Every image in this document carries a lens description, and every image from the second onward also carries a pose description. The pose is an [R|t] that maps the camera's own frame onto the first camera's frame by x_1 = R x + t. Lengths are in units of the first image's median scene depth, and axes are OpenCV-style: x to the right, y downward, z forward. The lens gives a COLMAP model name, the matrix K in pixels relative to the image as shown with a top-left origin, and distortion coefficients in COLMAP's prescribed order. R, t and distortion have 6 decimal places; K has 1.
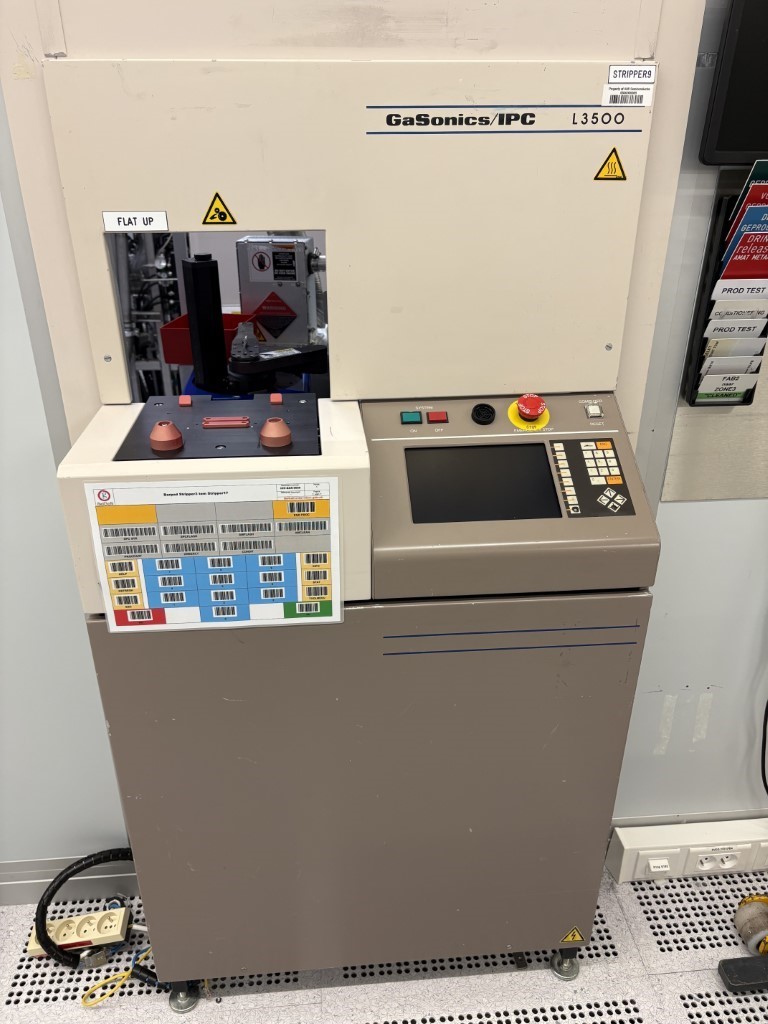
lens RADIAL K [[796.1, 0, 378.2], [0, 796.1, 507.8], [0, 0, 1]] dist [0.066094, -0.006144]
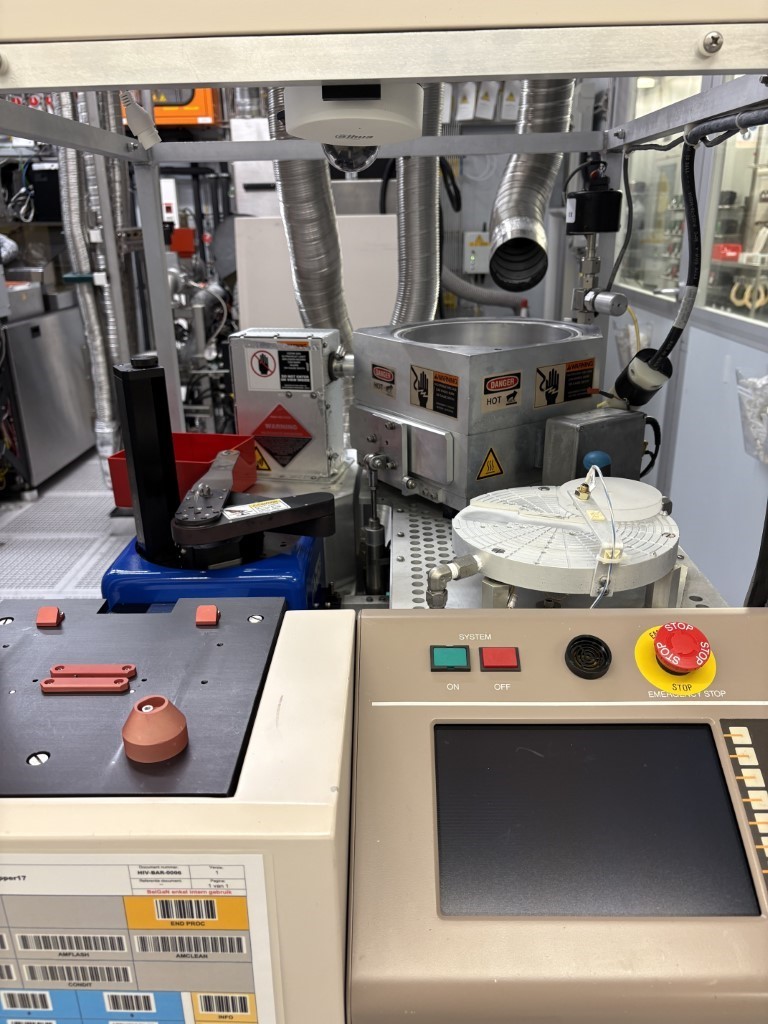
lens RADIAL K [[796.1, 0, 378.2], [0, 796.1, 507.8], [0, 0, 1]] dist [0.066094, -0.006144]
pose [[0.993511, 0.024907, -0.110972, 0.044612], [-0.035429, 0.994953, -0.093876, -0.143294], [0.108073, 0.097198, 0.989380, 0.395888]]
